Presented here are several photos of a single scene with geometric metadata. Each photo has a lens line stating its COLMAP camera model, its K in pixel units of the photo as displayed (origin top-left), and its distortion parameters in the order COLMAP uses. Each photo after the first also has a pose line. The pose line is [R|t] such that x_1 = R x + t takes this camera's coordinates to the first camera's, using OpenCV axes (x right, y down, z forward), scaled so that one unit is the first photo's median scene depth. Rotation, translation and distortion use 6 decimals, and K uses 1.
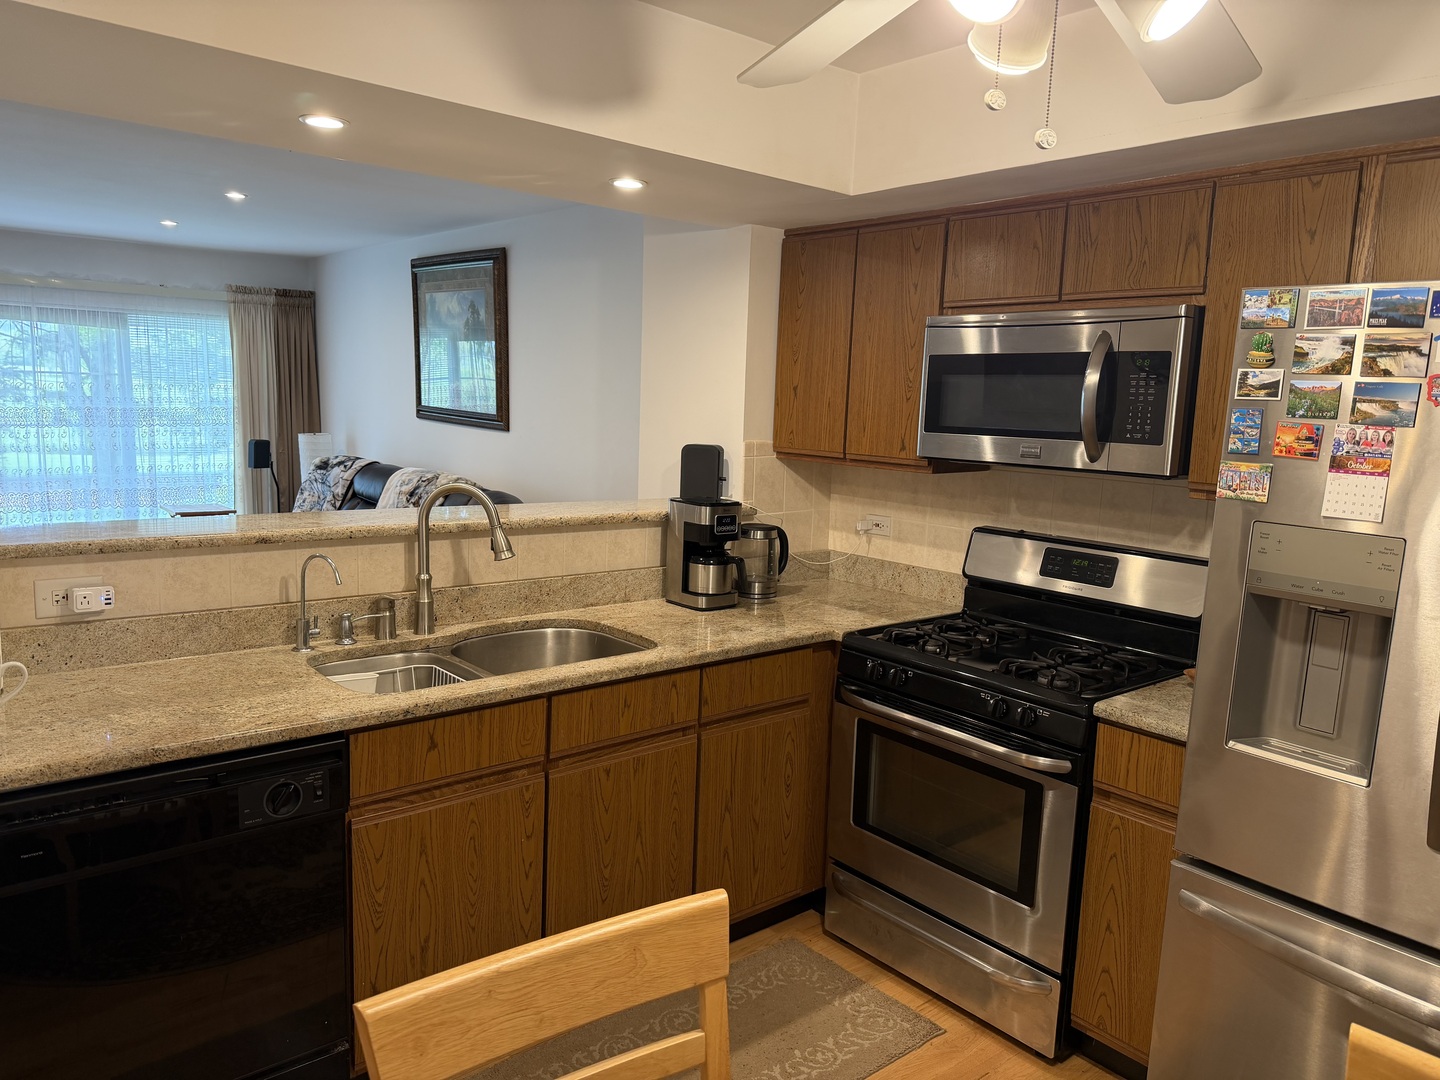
lens RADIAL K [[1011.6, 0, 720.0], [0, 1011.6, 540.0], [0, 0, 1]] dist [0.126299, -0.183822]
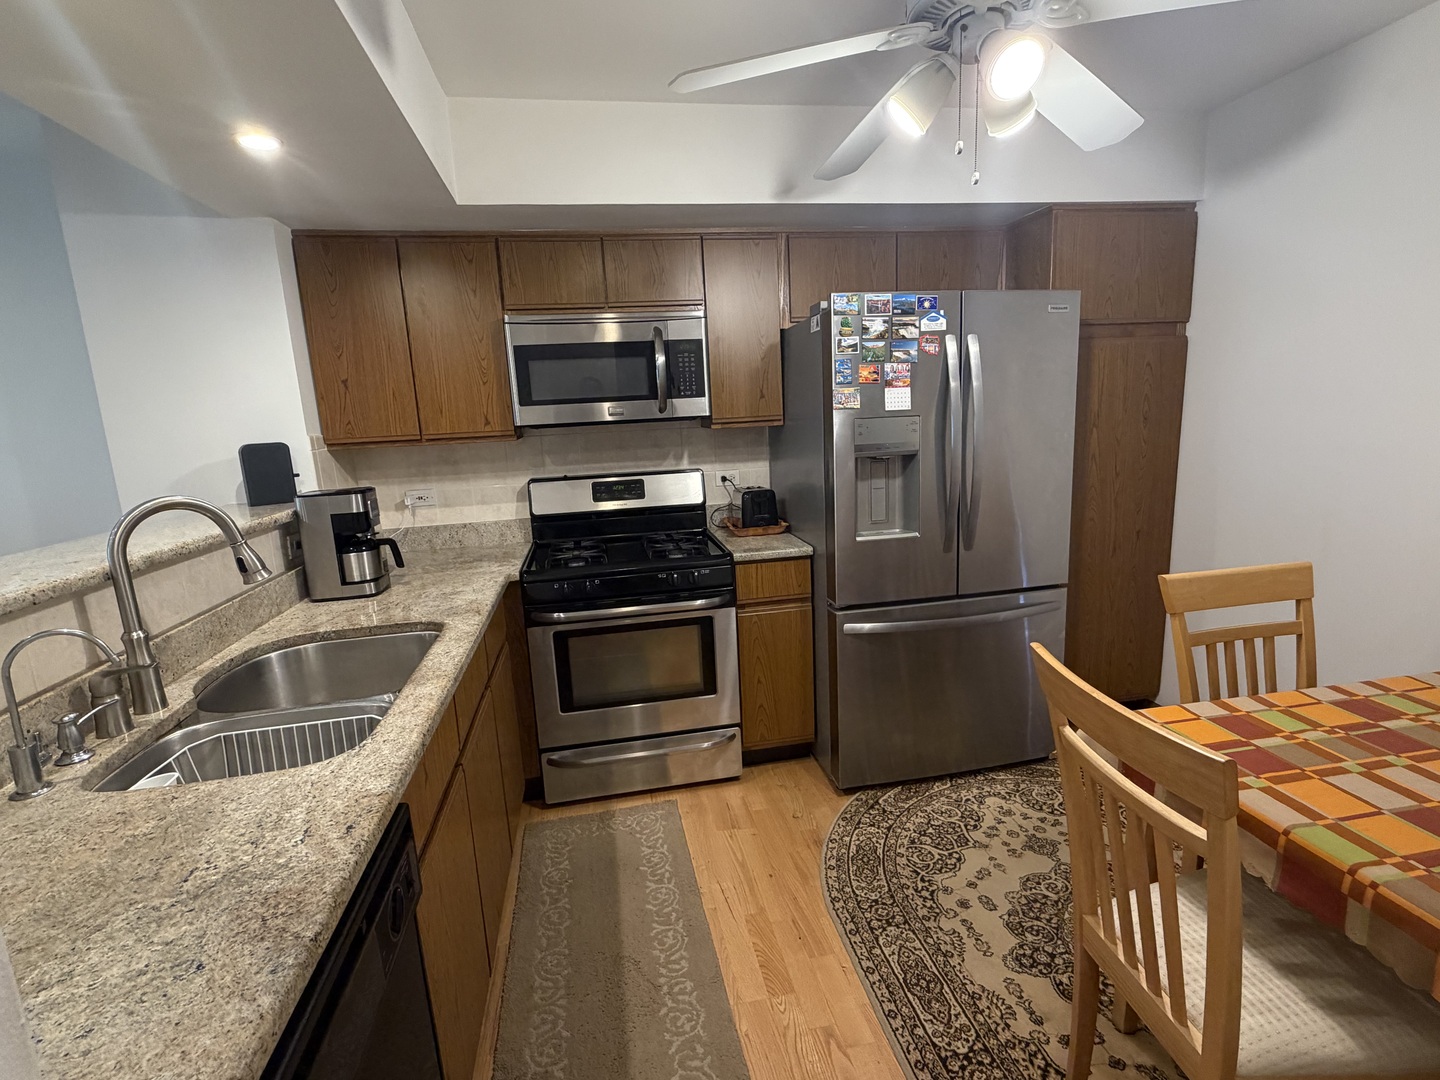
lens RADIAL K [[683.1, 0, 719.3], [0, 683.1, 535.6], [0, 0, 1]] dist [0.000585, 0.000347]
pose [[0.490701, -0.214067, 0.844623, -0.462445], [0.190883, 0.972215, 0.135507, -0.017717], [-0.850163, 0.094730, 0.517928, 0.379734]]
